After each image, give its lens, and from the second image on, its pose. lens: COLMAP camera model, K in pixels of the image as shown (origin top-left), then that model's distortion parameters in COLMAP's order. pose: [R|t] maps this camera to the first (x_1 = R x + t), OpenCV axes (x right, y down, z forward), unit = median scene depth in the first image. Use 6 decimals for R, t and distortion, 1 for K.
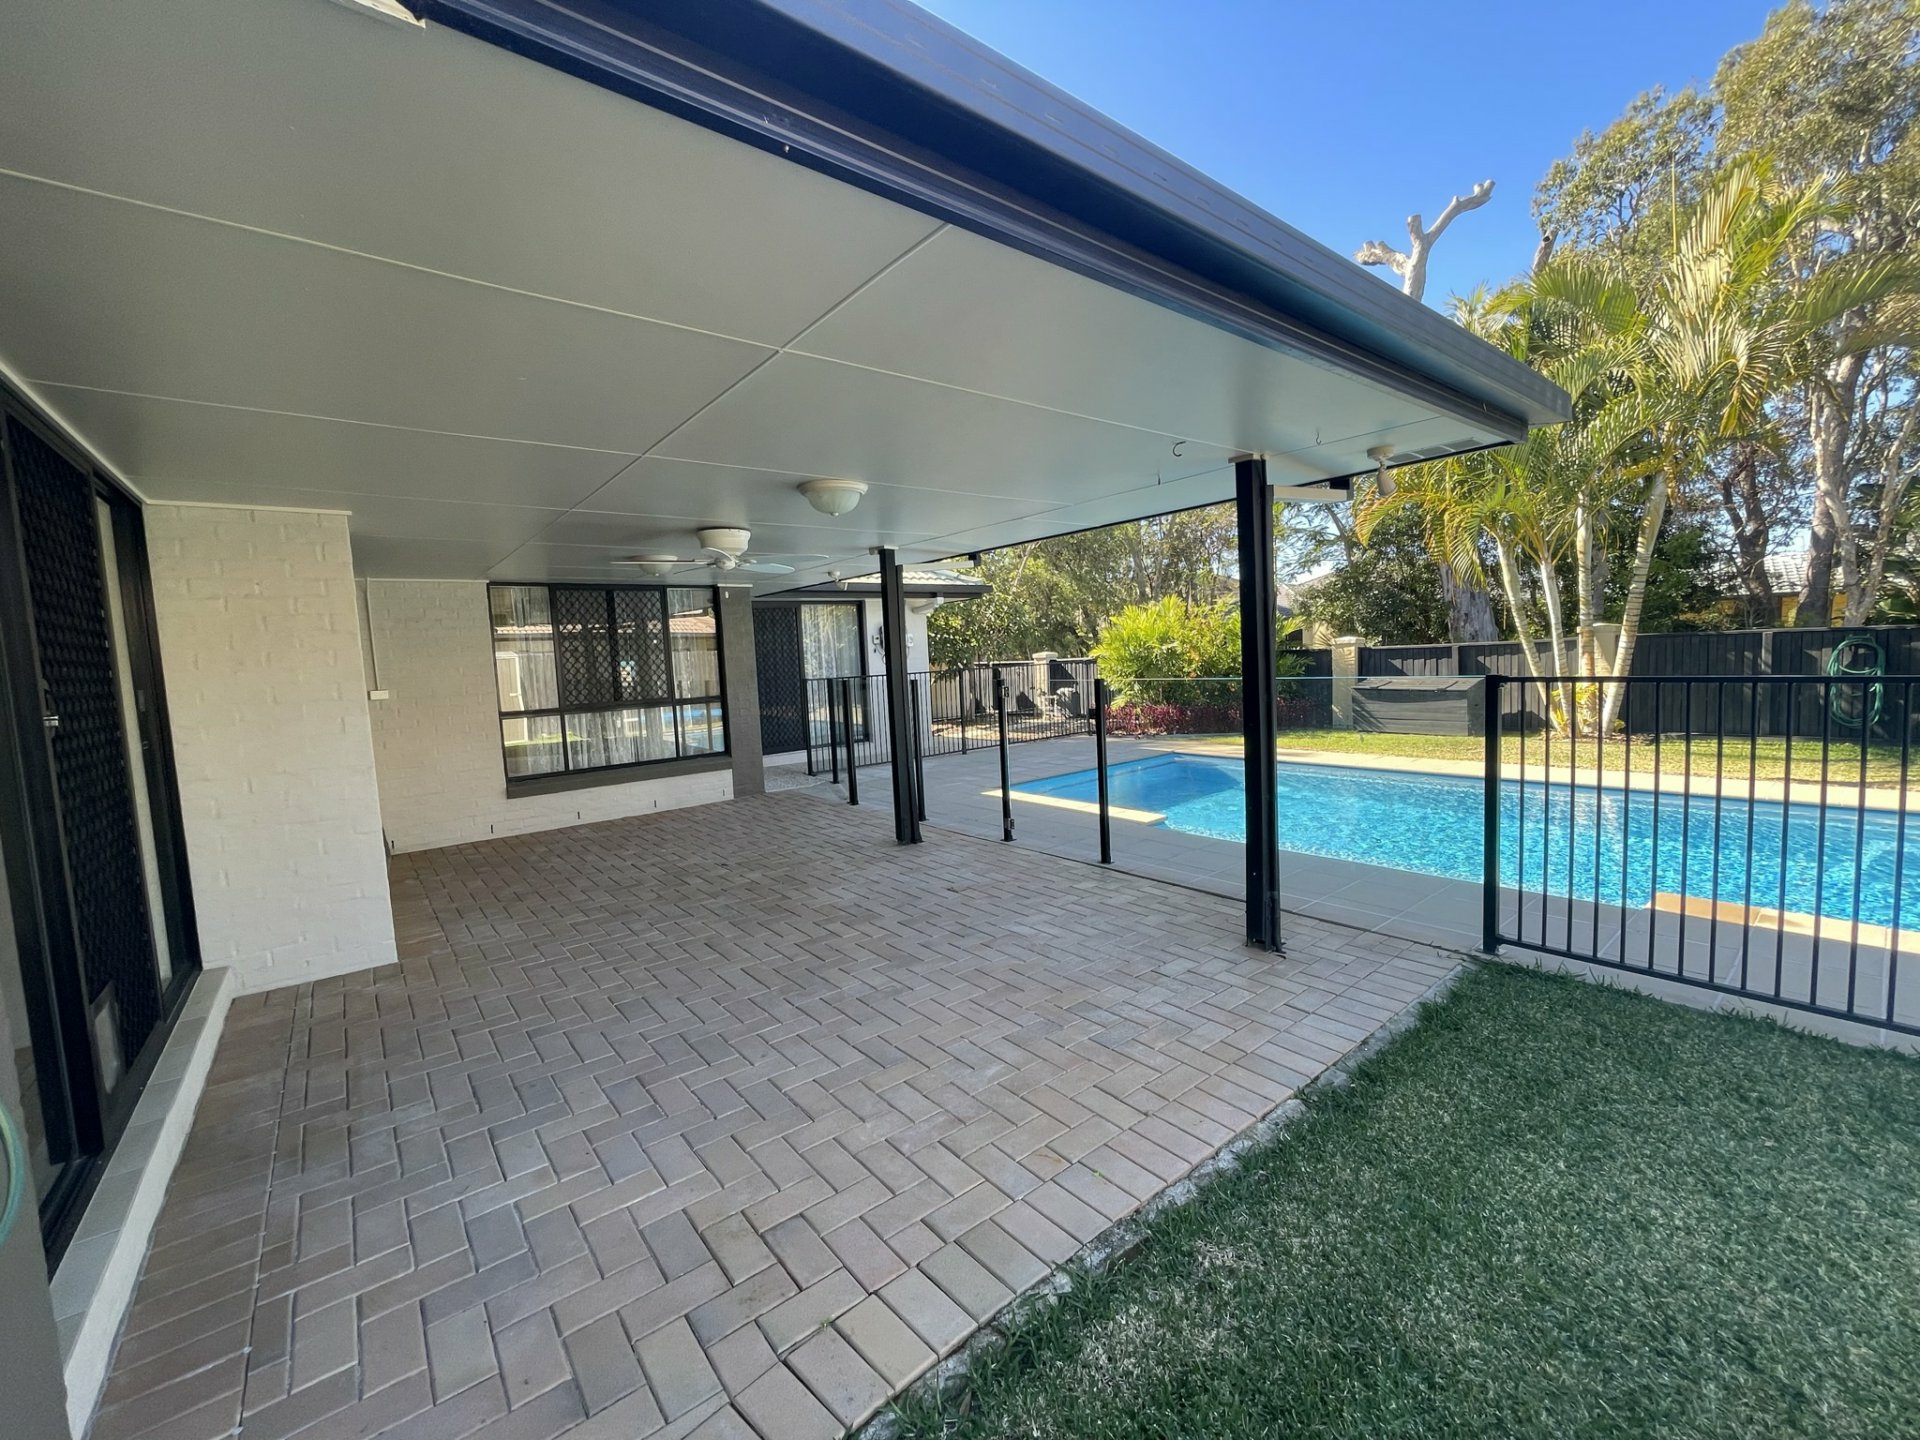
lens RADIAL K [[769.3, 0, 967.7], [0, 769.3, 726.5], [0, 0, 1]] dist [-0.002116, 0.000370]
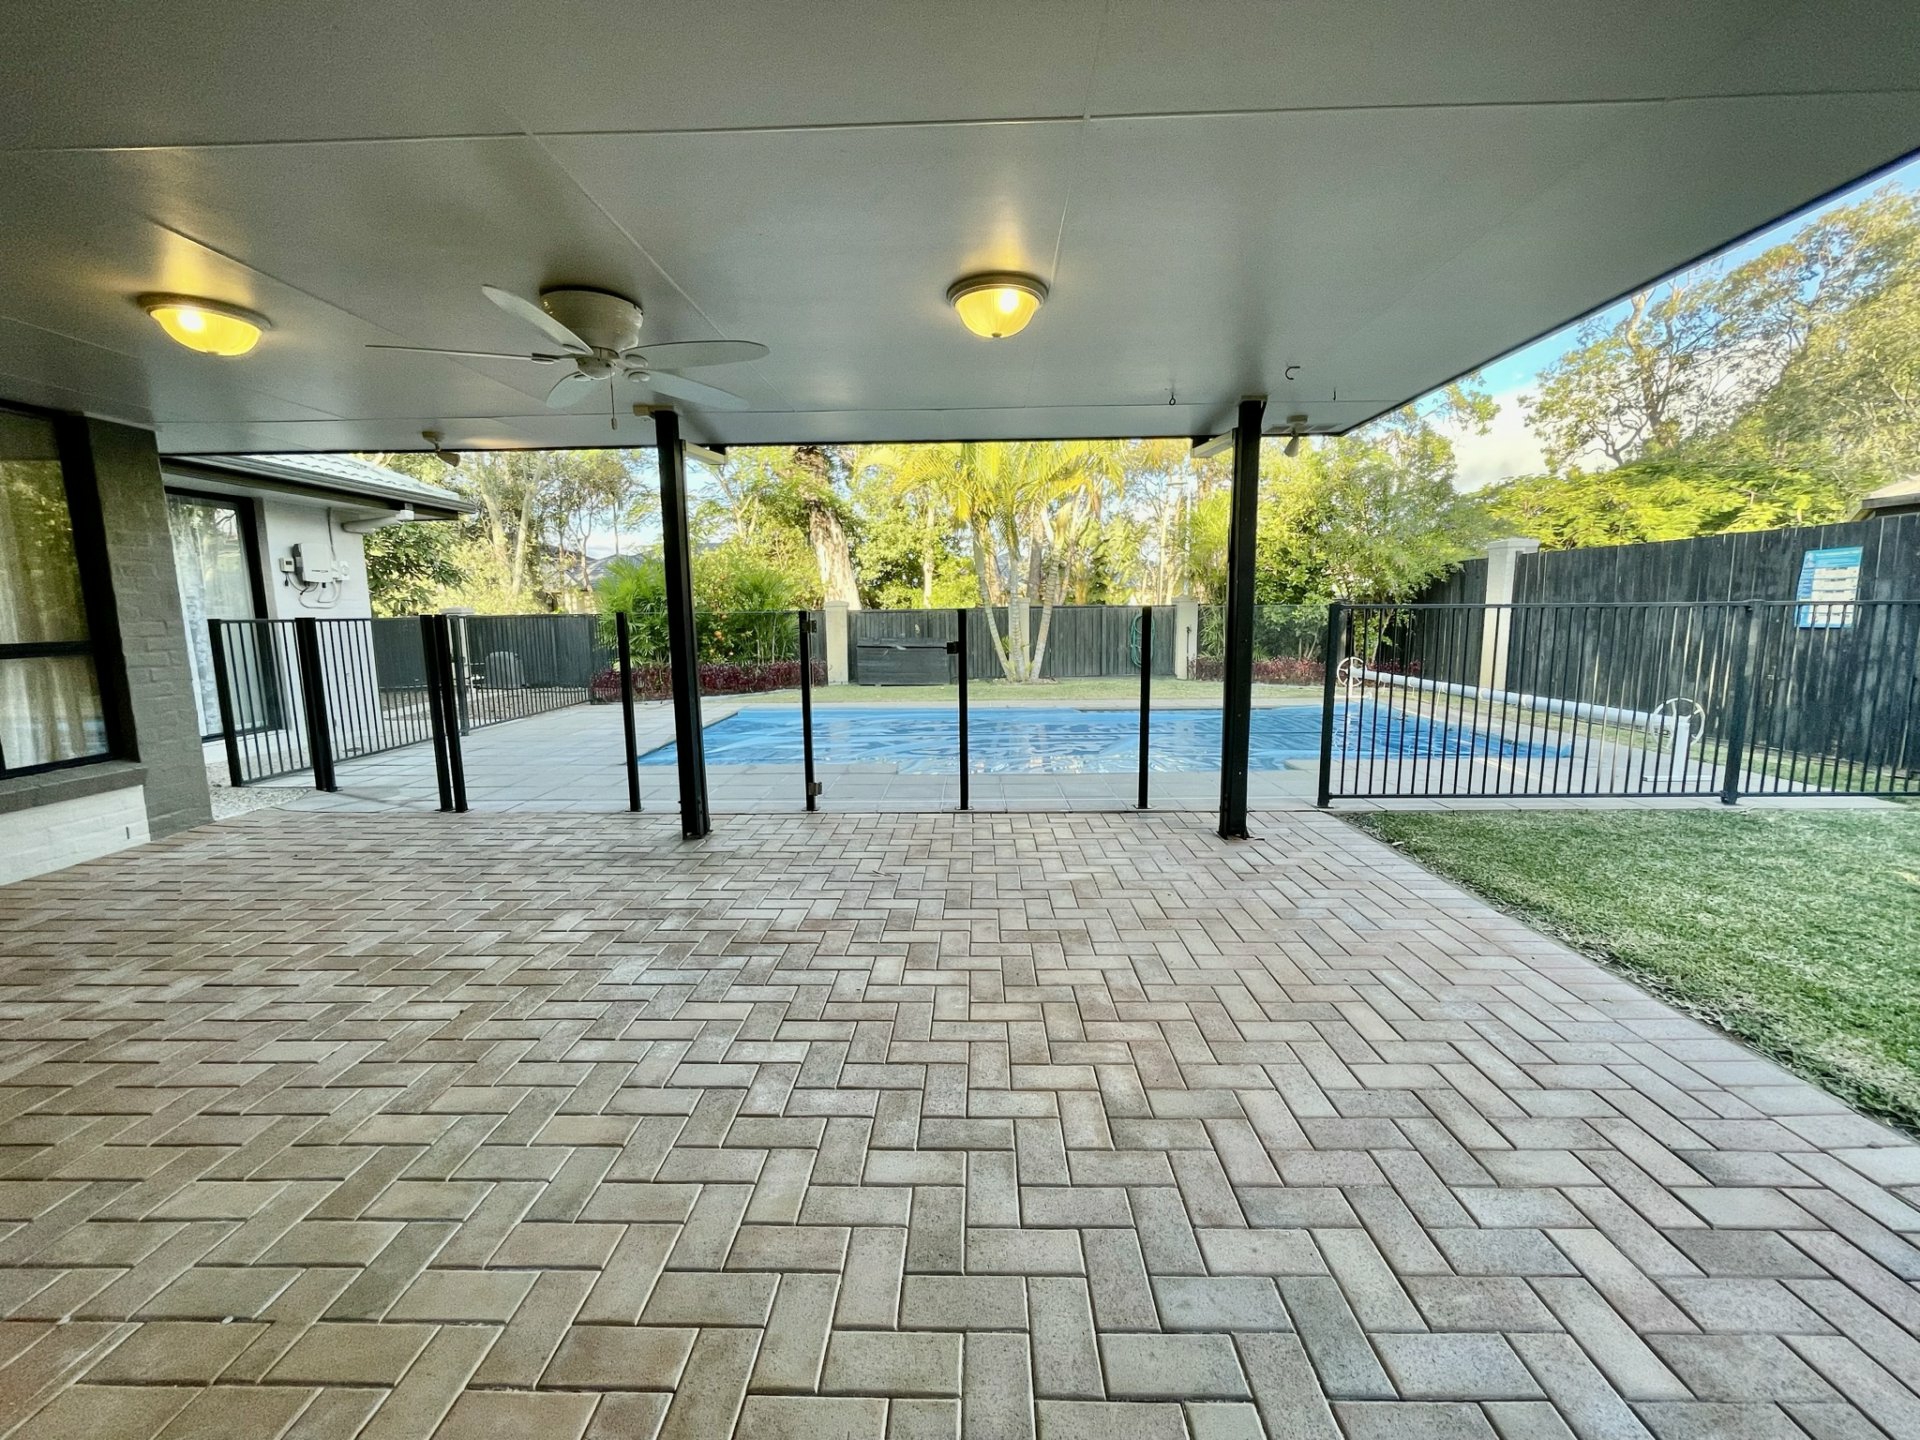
lens RADIAL K [[769.3, 0, 962.4], [0, 769.3, 719.7], [0, 0, 1]] dist [-0.002116, 0.000370]
pose [[0.653483, -0.076130, 0.753103, -0.274579], [0.048459, 0.997096, 0.058747, 0.006087], [-0.755388, -0.001895, 0.655275, 0.195217]]
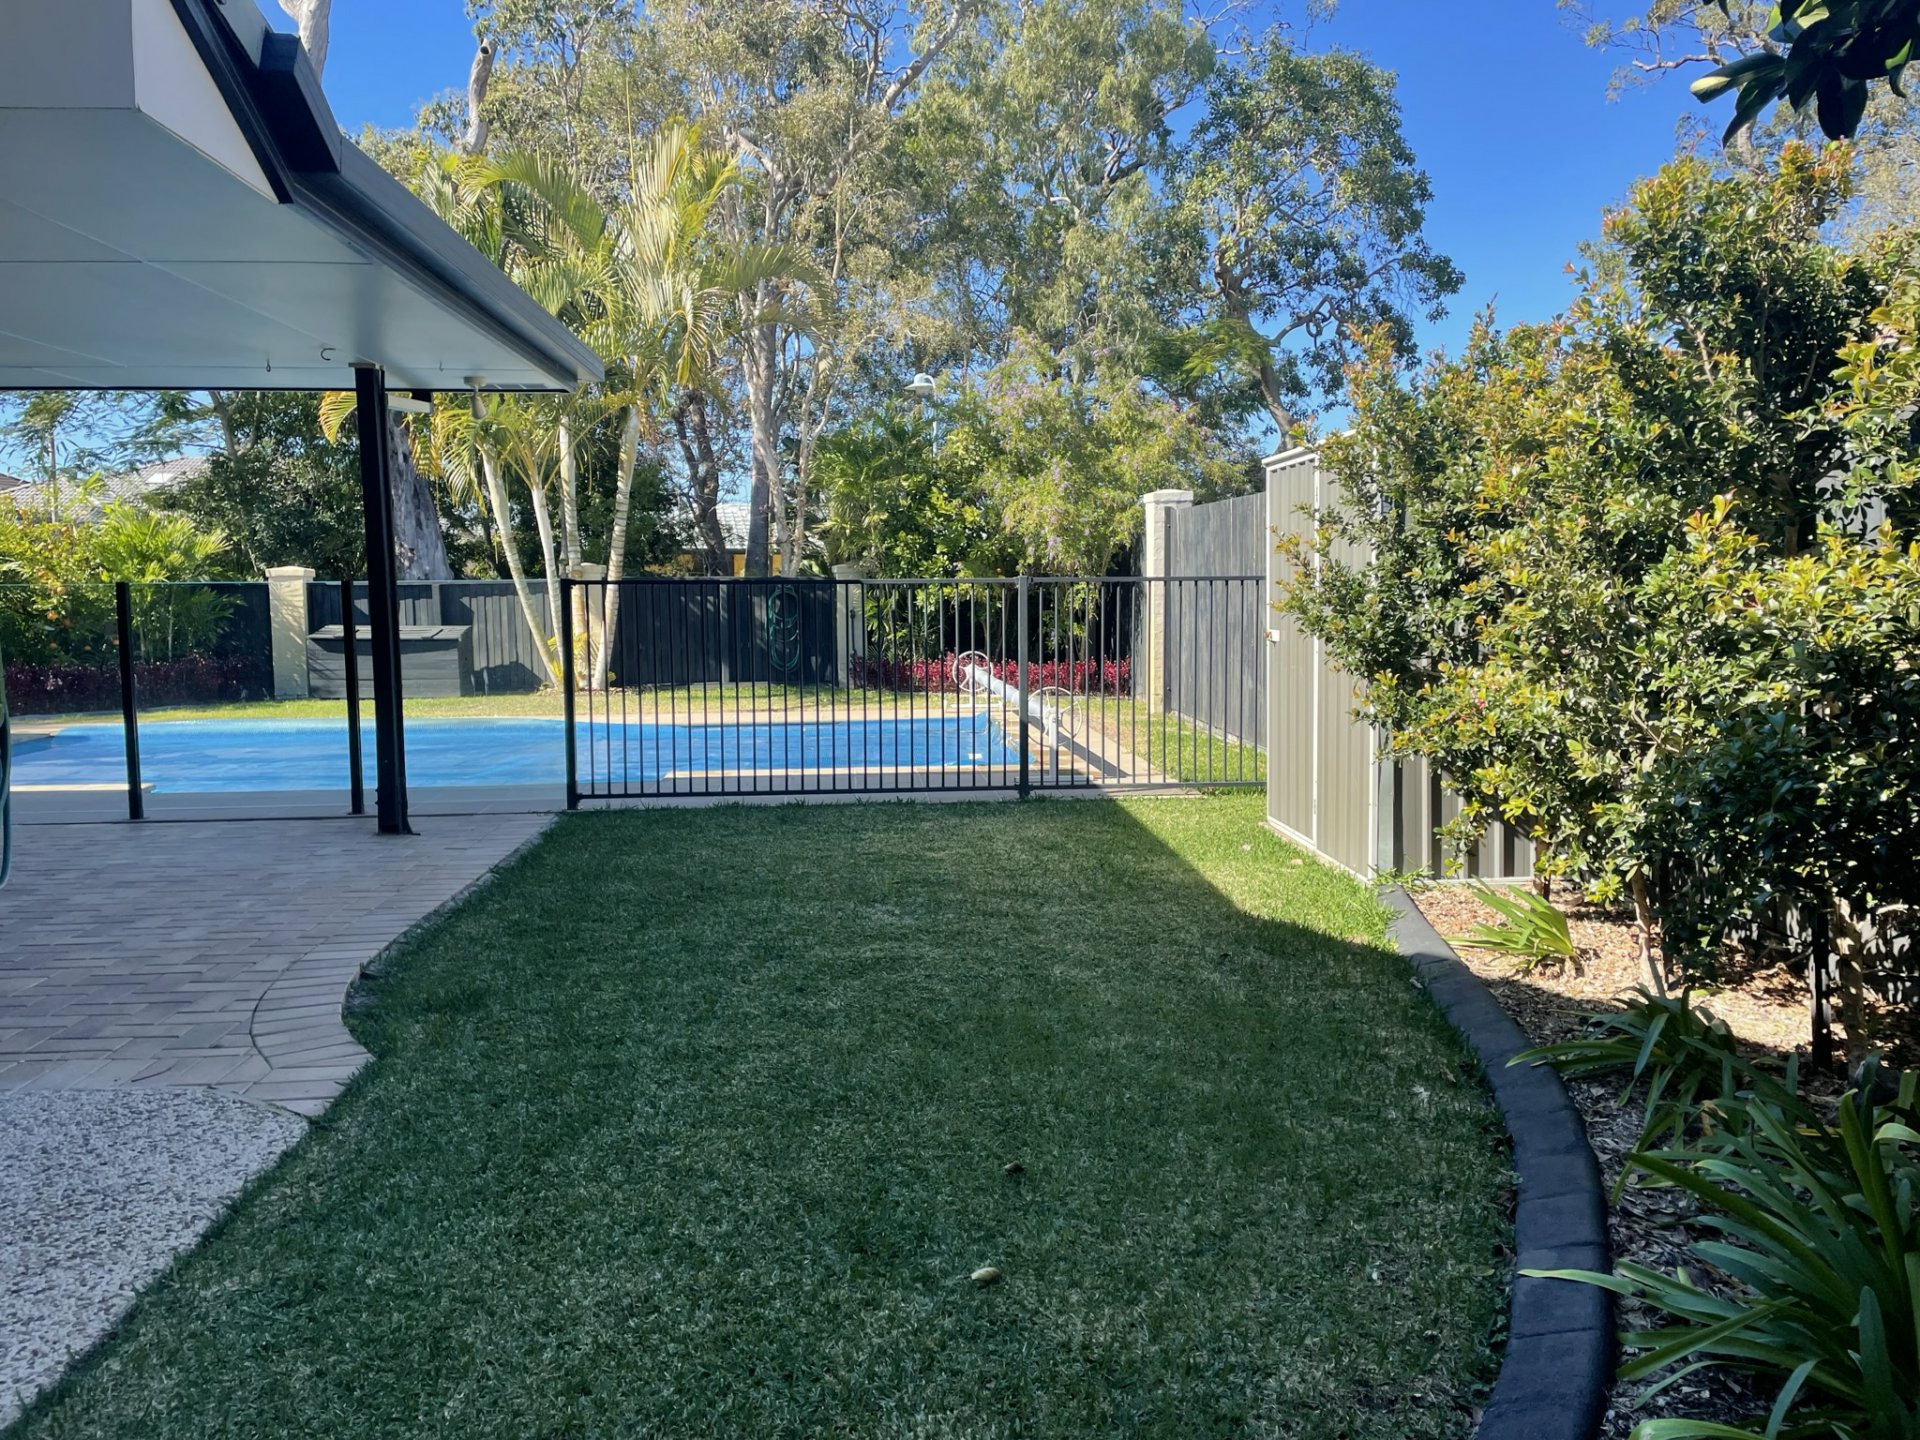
lens RADIAL K [[1443.8, 0, 960.0], [0, 1443.8, 723.7], [0, 0, 1]] dist [0.001224, -0.005773]
pose [[0.570334, -0.035199, 0.820659, -0.281306], [0.054967, 0.998477, 0.004626, 0.062134], [-0.819572, 0.042471, 0.571400, -0.271531]]
